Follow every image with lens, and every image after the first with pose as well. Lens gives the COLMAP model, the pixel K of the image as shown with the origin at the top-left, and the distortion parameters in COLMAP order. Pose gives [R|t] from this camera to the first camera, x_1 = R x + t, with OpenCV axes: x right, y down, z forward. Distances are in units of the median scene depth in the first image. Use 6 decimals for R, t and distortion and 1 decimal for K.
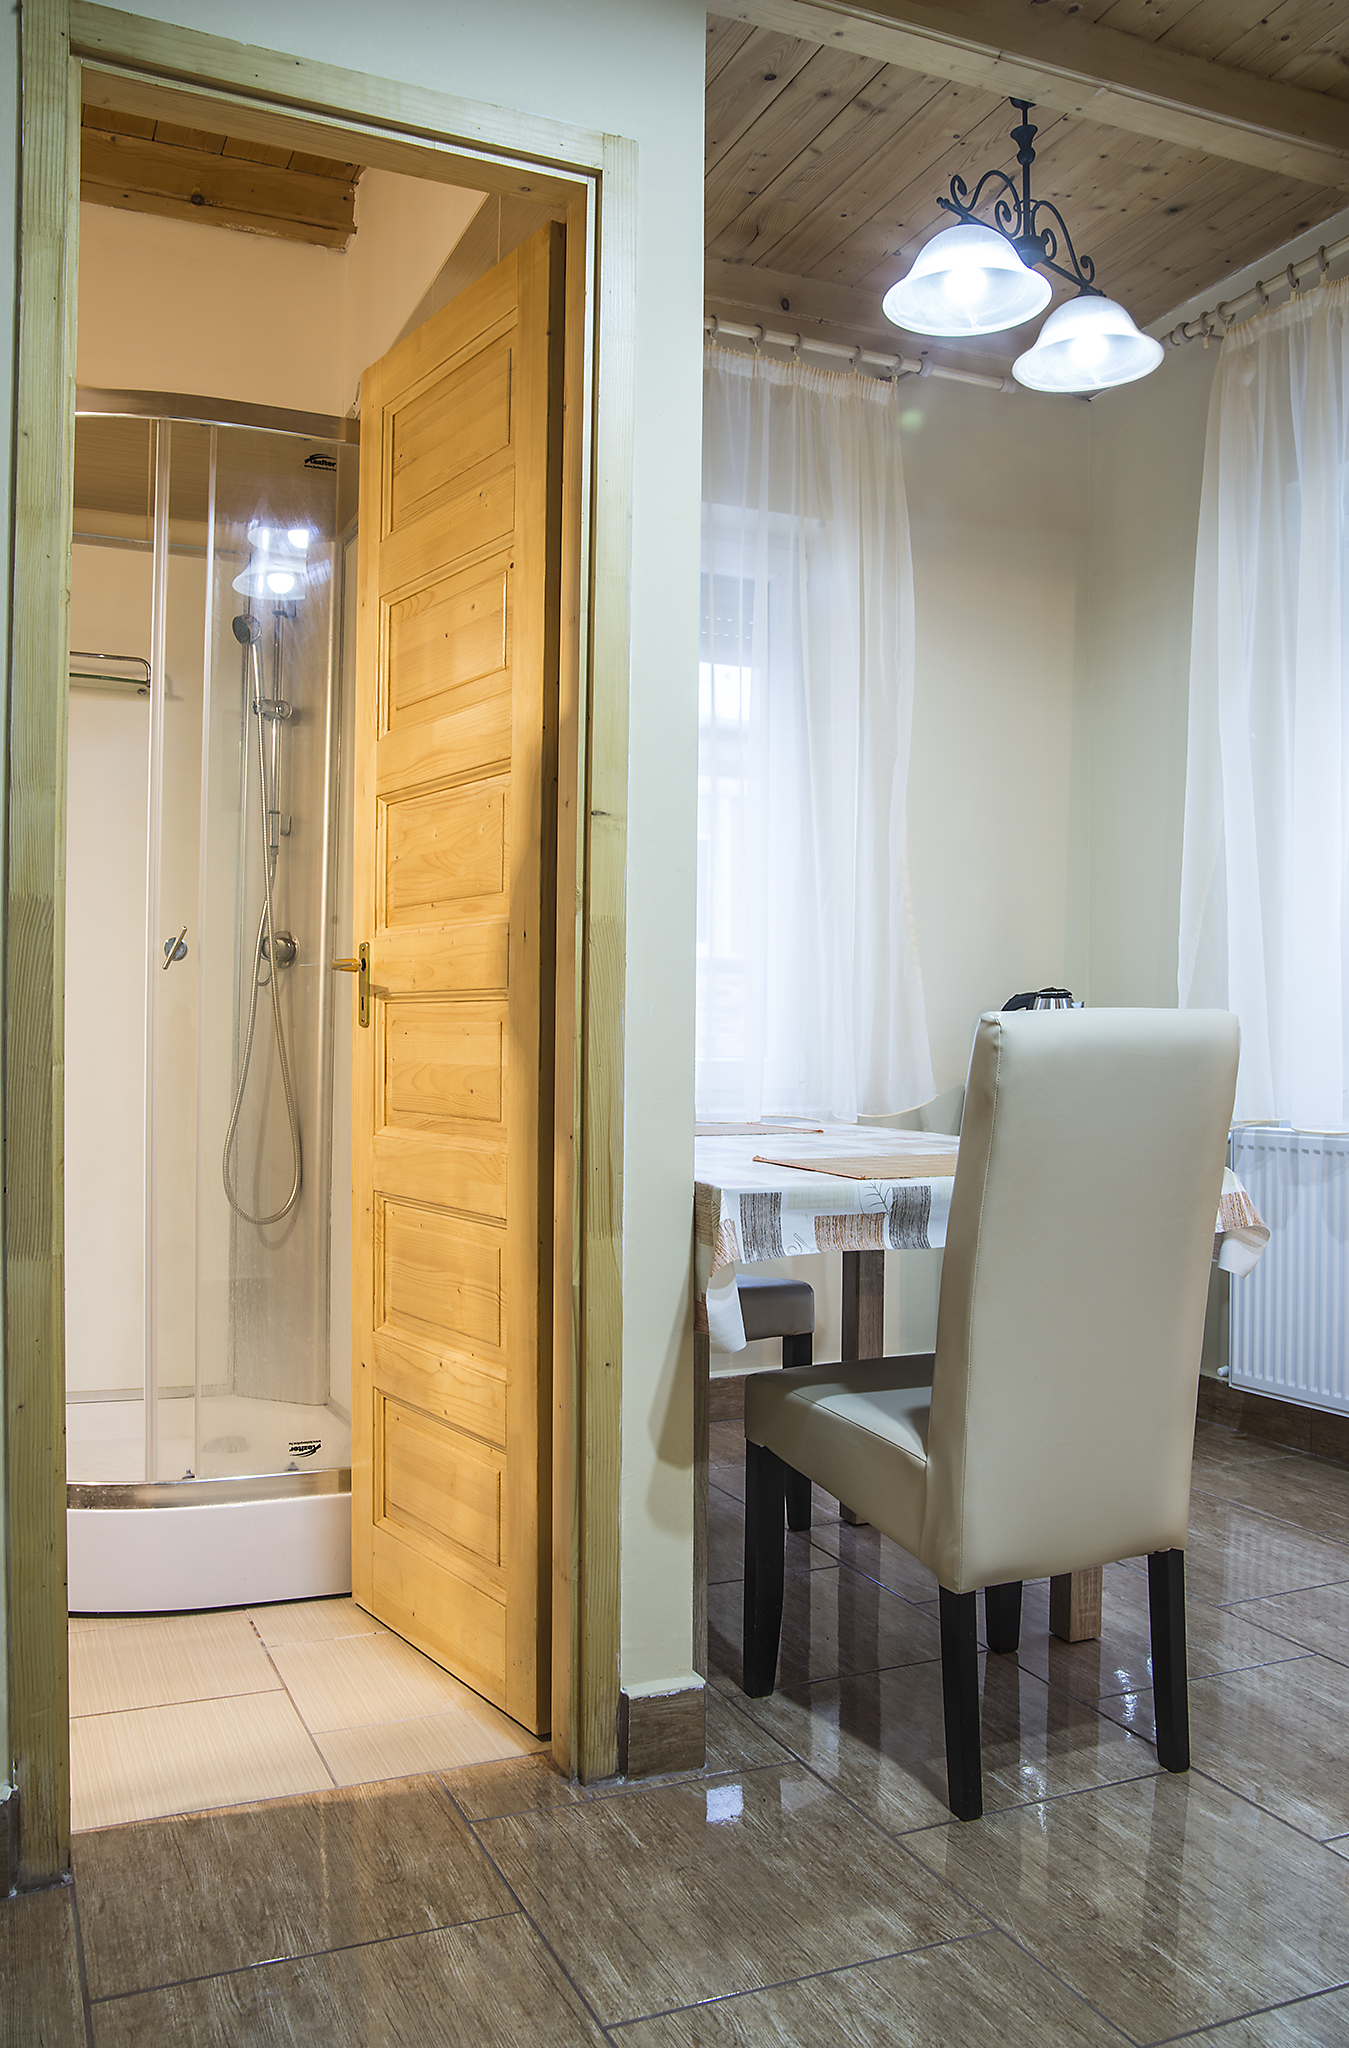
lens RADIAL K [[1616.4, 0, 674.5], [0, 1616.4, 1024.0], [0, 0, 1]] dist [-0.068493, 0.001888]
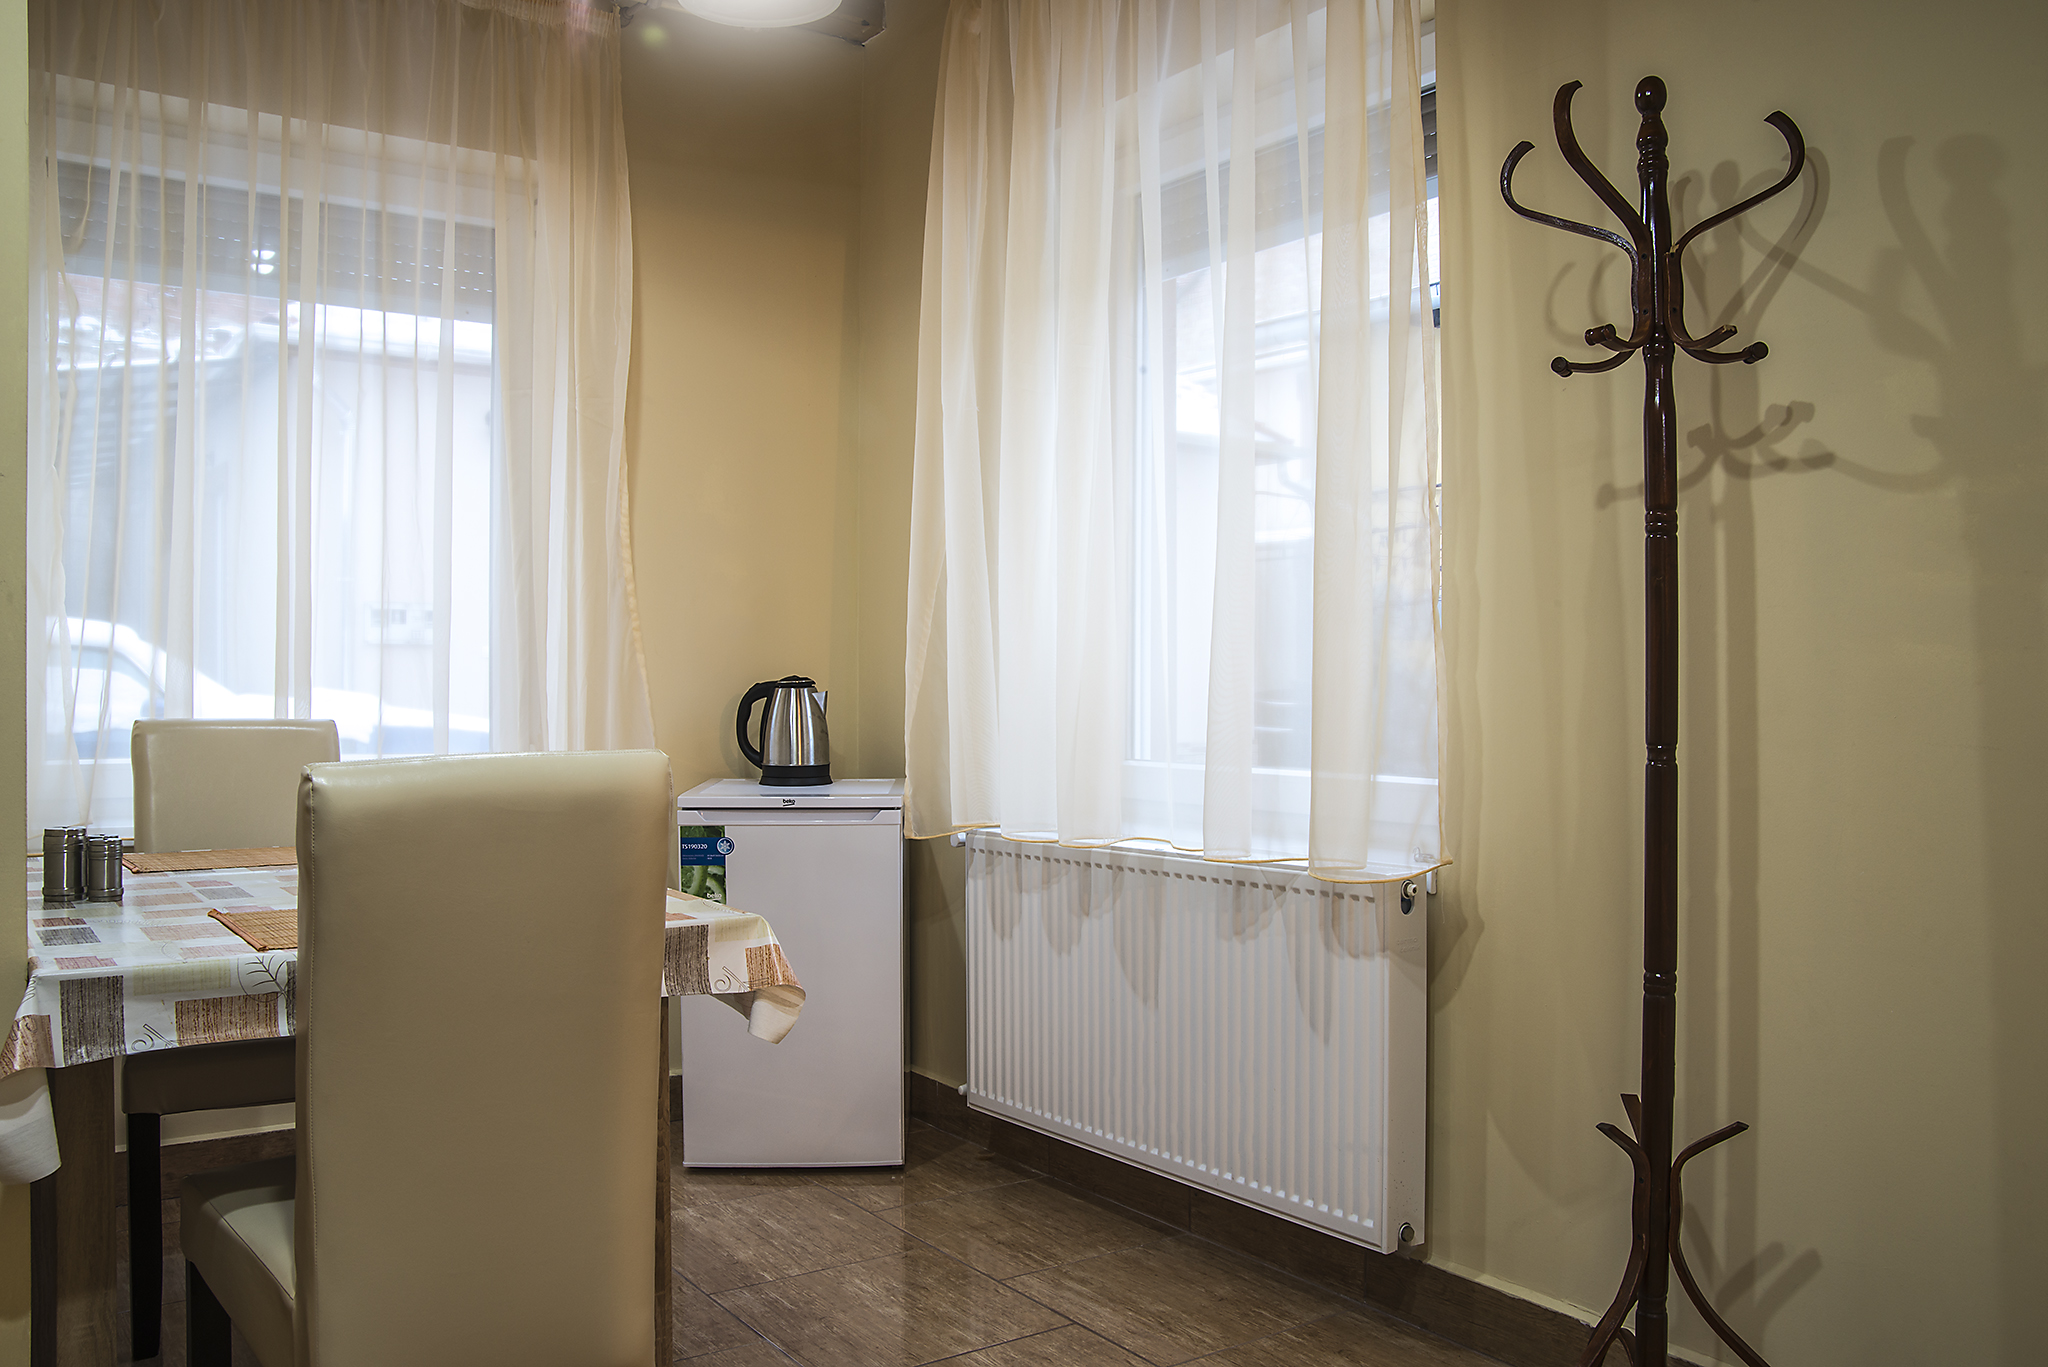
lens RADIAL K [[1634.1, 0, 1022.6], [0, 1634.1, 657.3], [0, 0, 1]] dist [-0.061814, 0.008232]
pose [[0.978060, 0.002920, 0.208302, 0.192560], [-0.000662, 0.999940, -0.010907, -0.026919], [-0.208321, 0.010529, 0.978004, 0.063993]]
